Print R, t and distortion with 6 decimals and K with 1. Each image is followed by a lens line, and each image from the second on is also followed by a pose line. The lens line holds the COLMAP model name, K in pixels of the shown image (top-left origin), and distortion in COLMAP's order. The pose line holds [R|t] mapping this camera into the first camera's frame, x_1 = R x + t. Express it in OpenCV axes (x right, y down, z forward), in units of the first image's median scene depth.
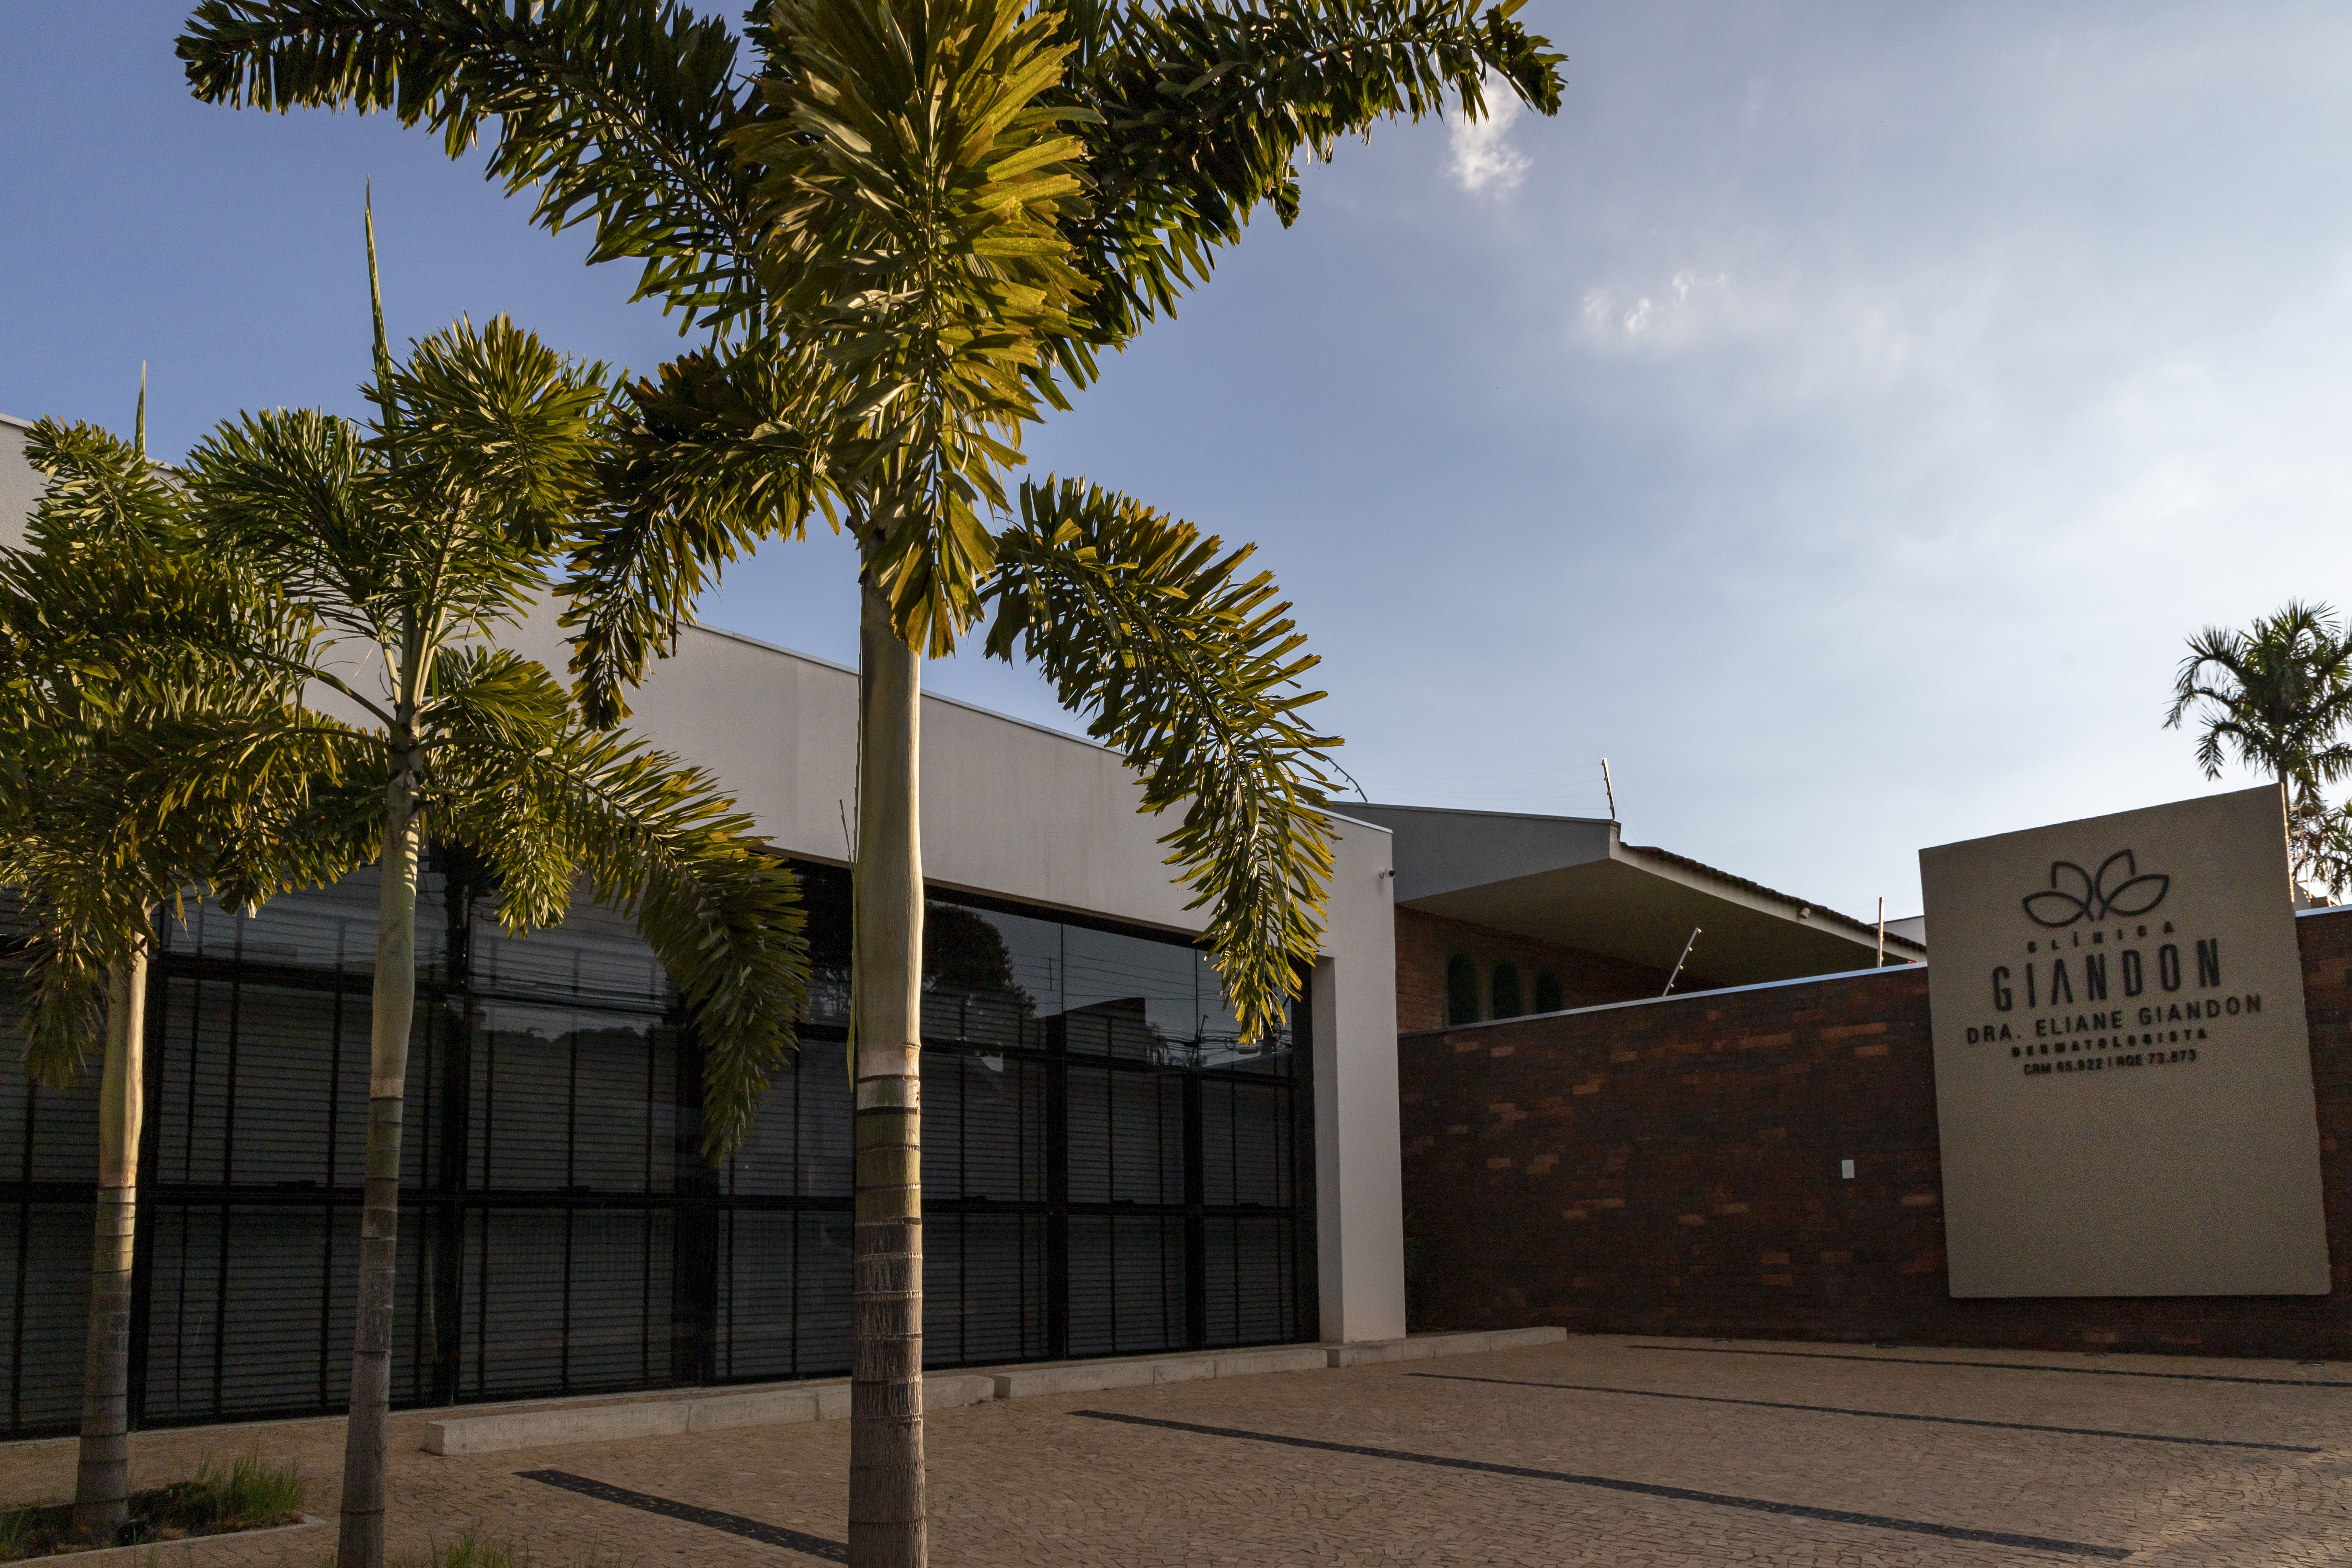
lens RADIAL K [[1665.9, 0, 1170.5], [0, 1665.9, 1089.4], [0, 0, 1]] dist [0.005541, -0.001134]
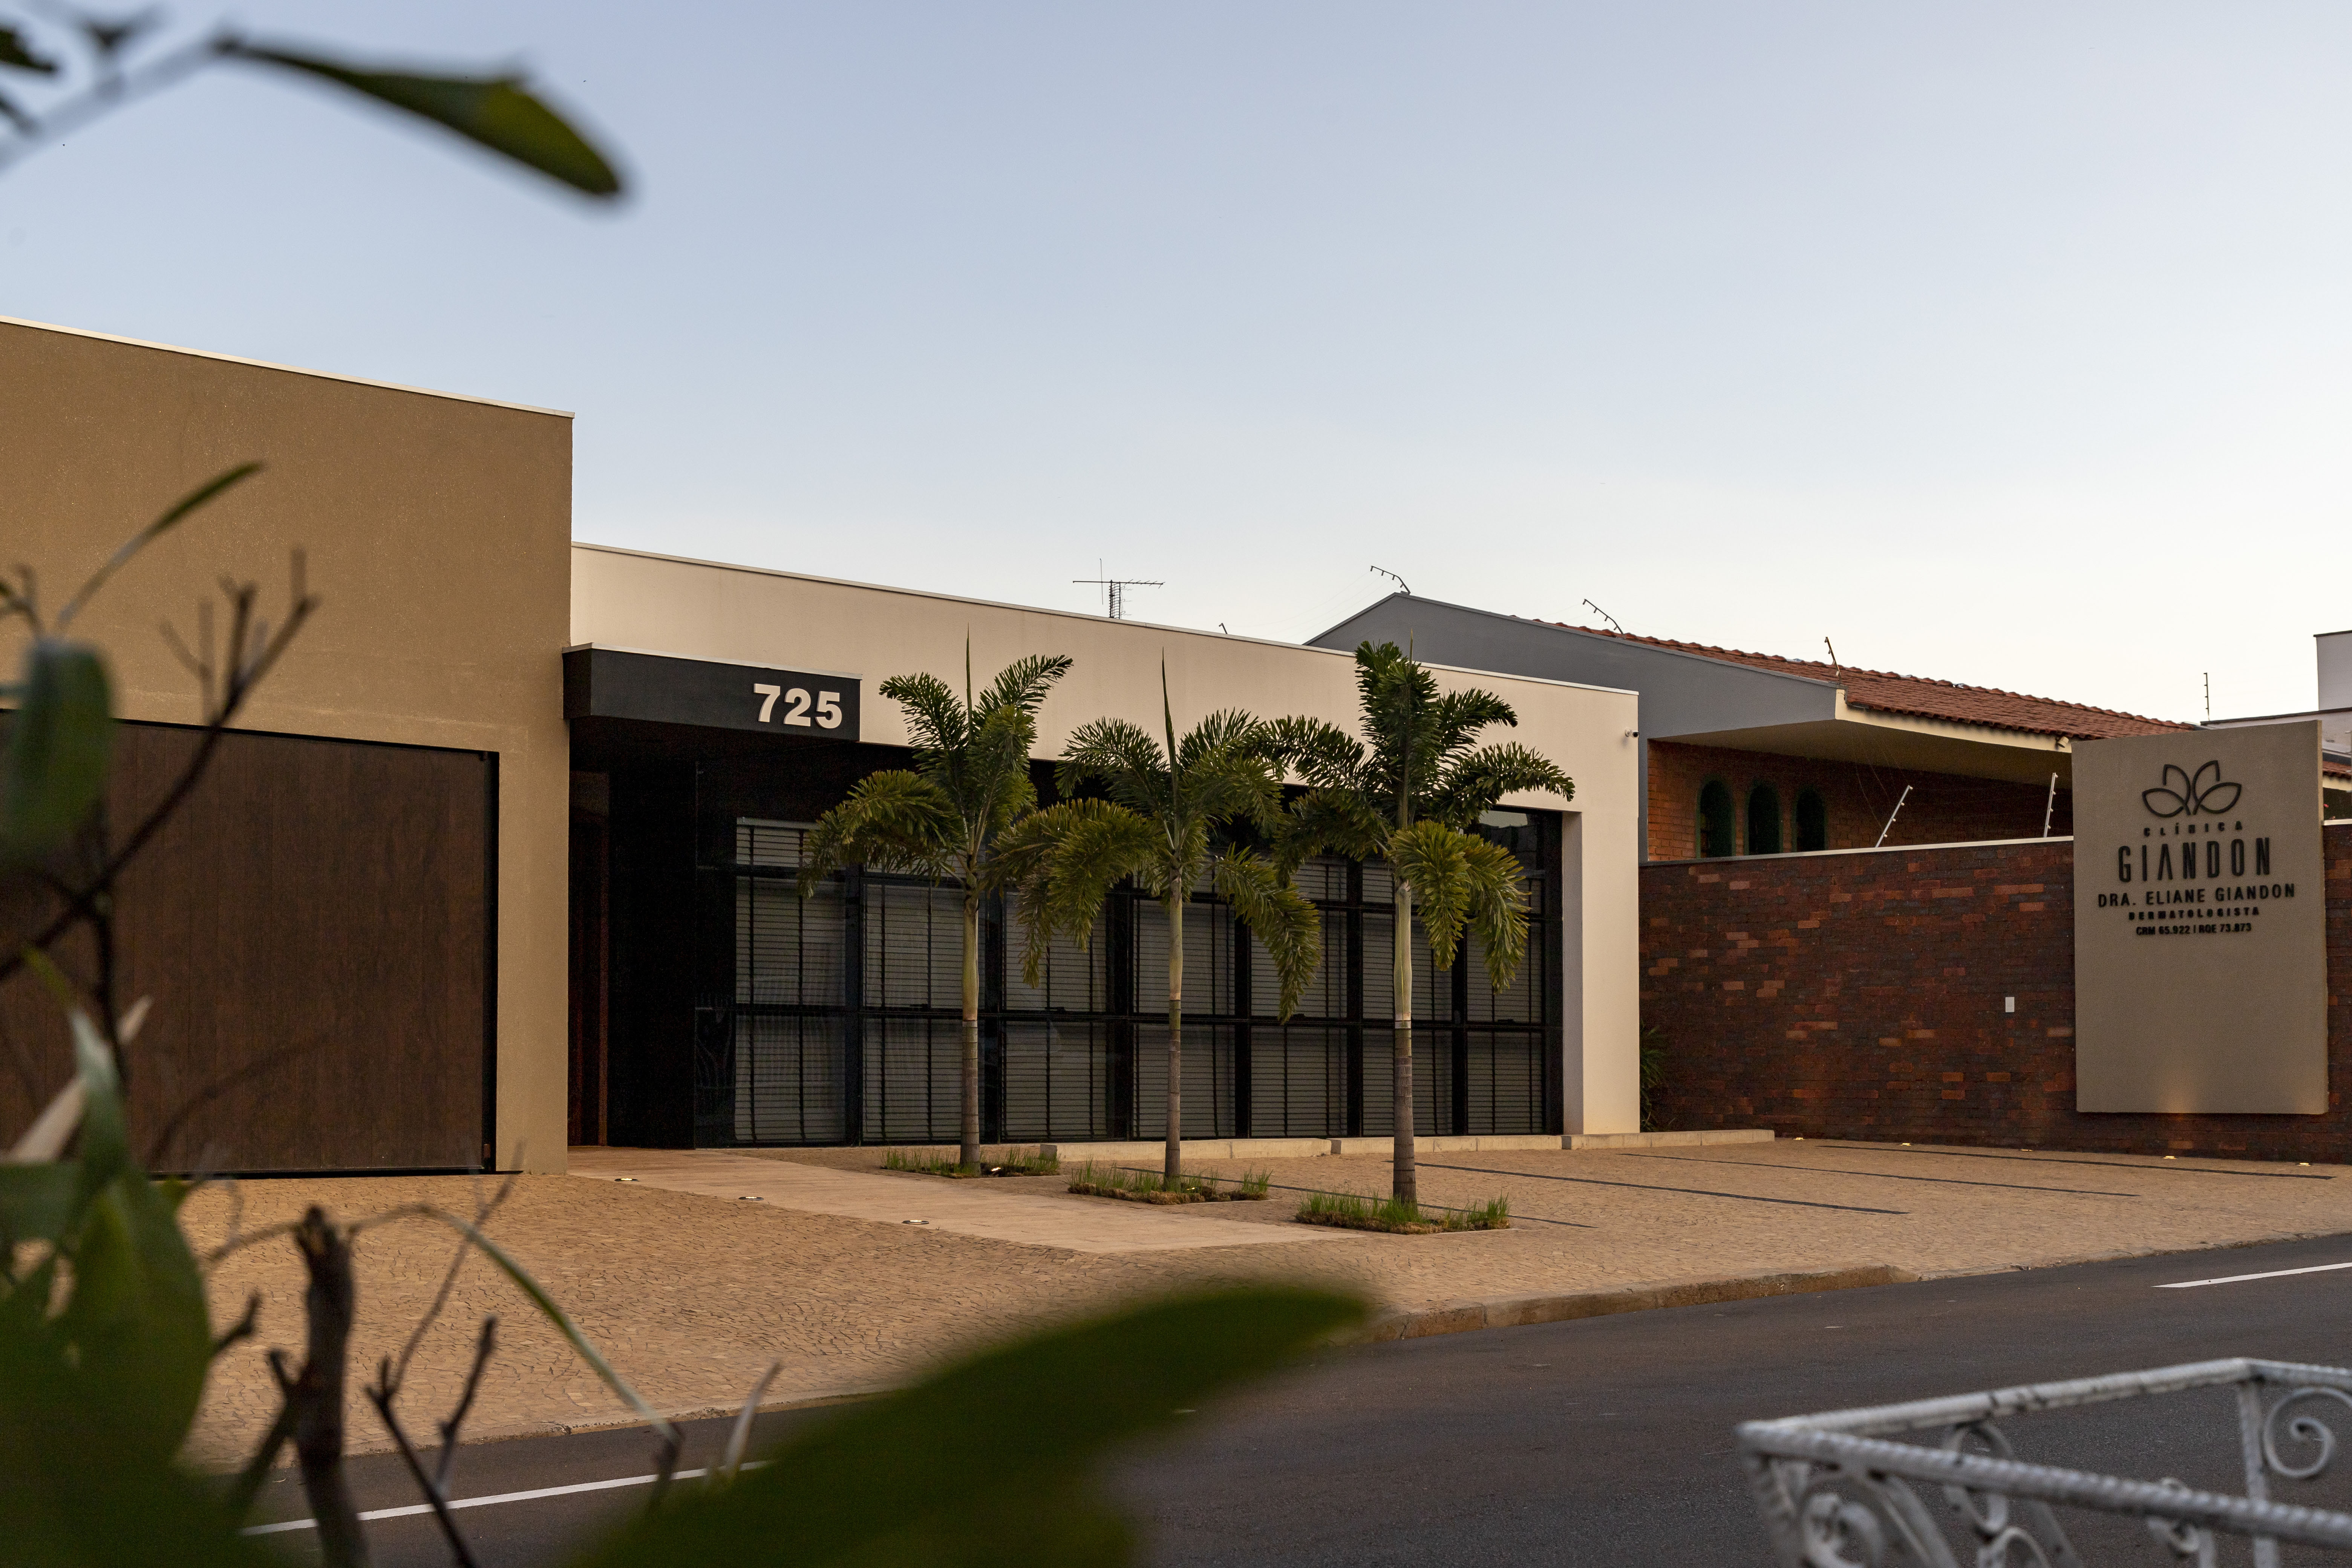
lens RADIAL K [[3015.8, 0, 1131.2], [0, 3015.8, 921.7], [0, 0, 1]] dist [0.021862, 0.053661]
pose [[0.996821, 0.021579, -0.076698, -0.062764], [-0.017202, 0.998210, 0.057274, -0.135407], [0.077796, -0.055772, 0.995408, -1.308168]]
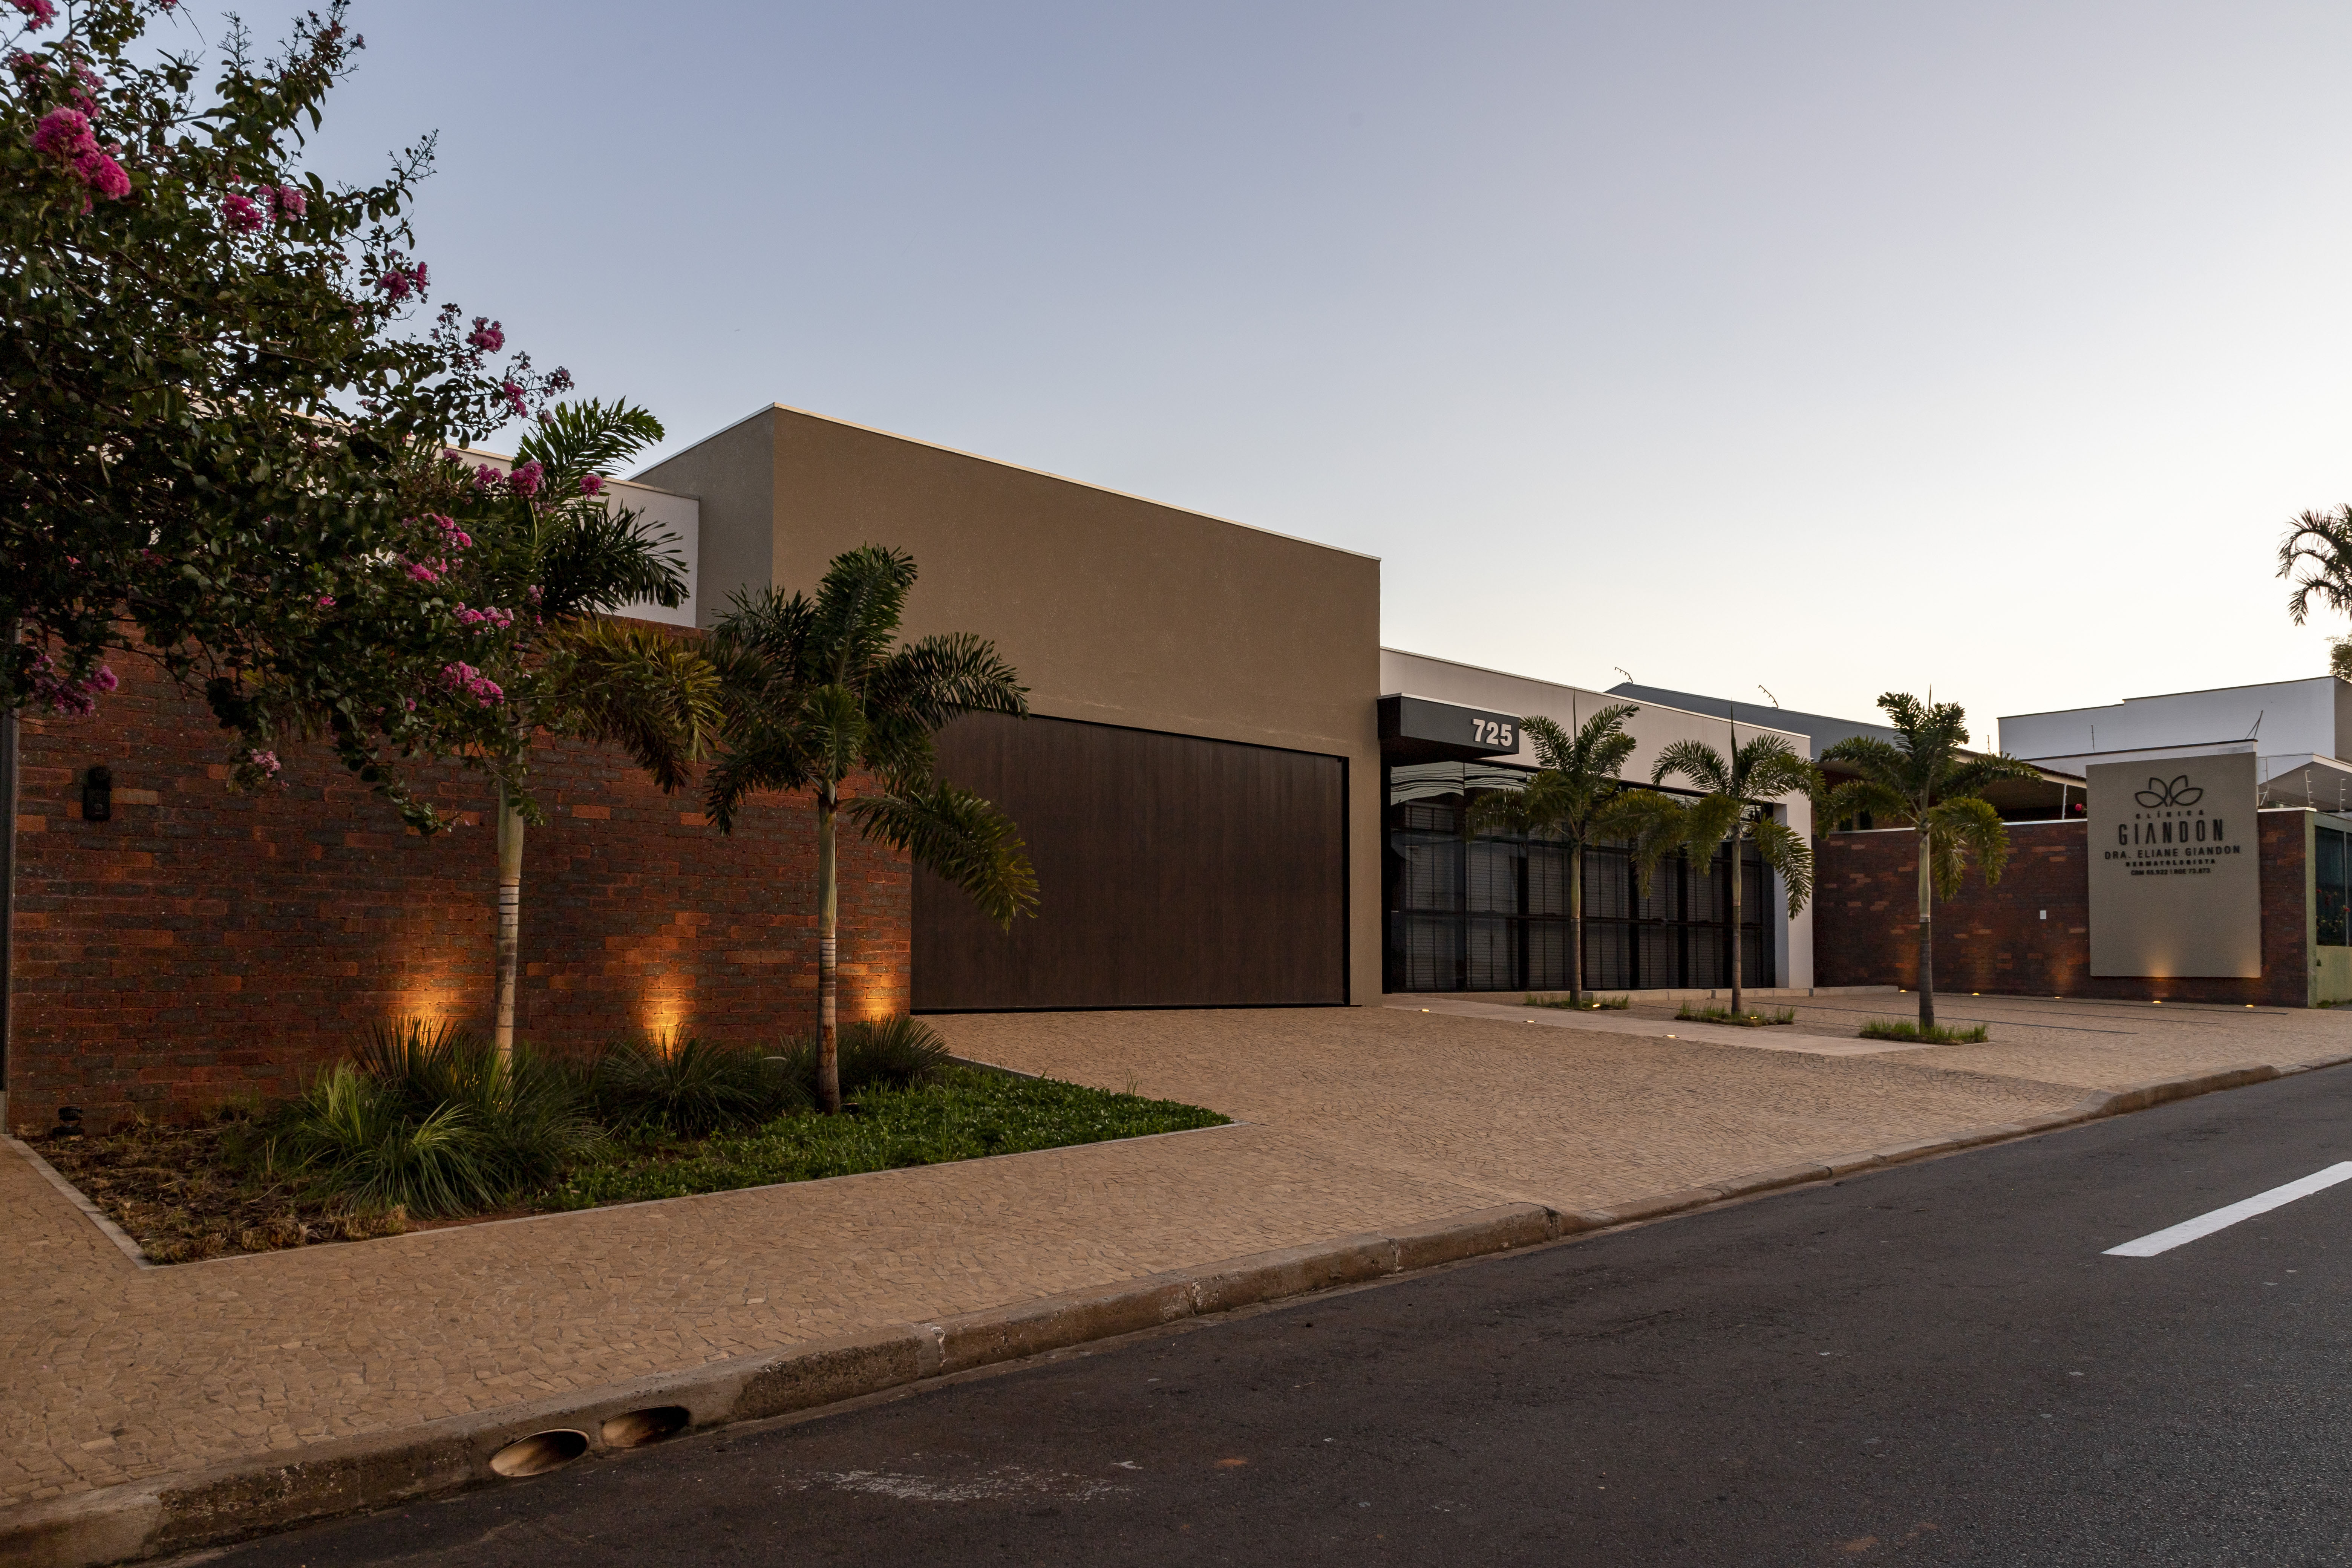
lens RADIAL K [[1591.9, 0, 1180.7], [0, 1591.9, 874.0], [0, 0, 1]] dist [-0.005106, 0.003167]
pose [[0.996302, 0.026430, -0.081755, -0.558450], [-0.021923, 0.998216, 0.055544, -0.098571], [0.083077, -0.053546, 0.995103, -1.175649]]
